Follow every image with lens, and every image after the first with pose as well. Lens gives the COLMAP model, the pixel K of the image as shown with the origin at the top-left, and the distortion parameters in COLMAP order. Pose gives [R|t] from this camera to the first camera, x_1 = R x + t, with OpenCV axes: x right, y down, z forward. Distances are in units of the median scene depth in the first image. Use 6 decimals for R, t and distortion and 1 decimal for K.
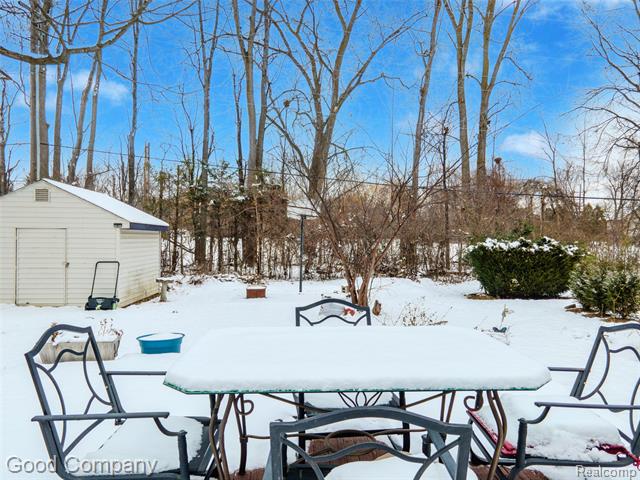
lens RADIAL K [[456.5, 0, 317.4], [0, 456.5, 240.2], [0, 0, 1]] dist [0.030264, 0.010692]
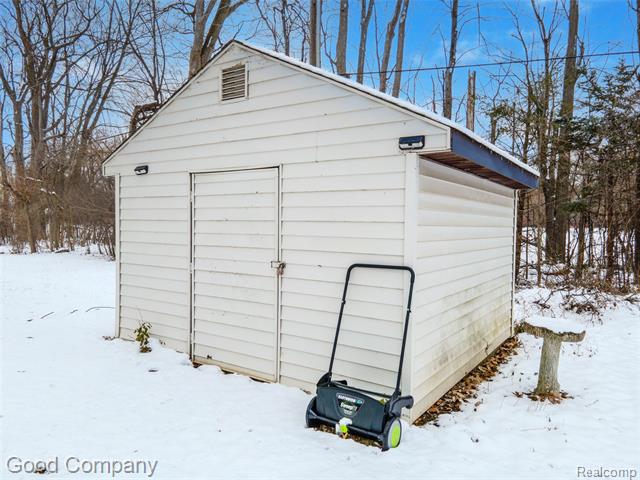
lens RADIAL K [[456.5, 0, 317.5], [0, 456.5, 241.6], [0, 0, 1]] dist [0.030264, 0.010692]
pose [[0.794511, 0.022088, -0.606848, -0.305639], [-0.007360, 0.999615, 0.026748, 0.023128], [0.607206, -0.016785, 0.794367, 0.735276]]
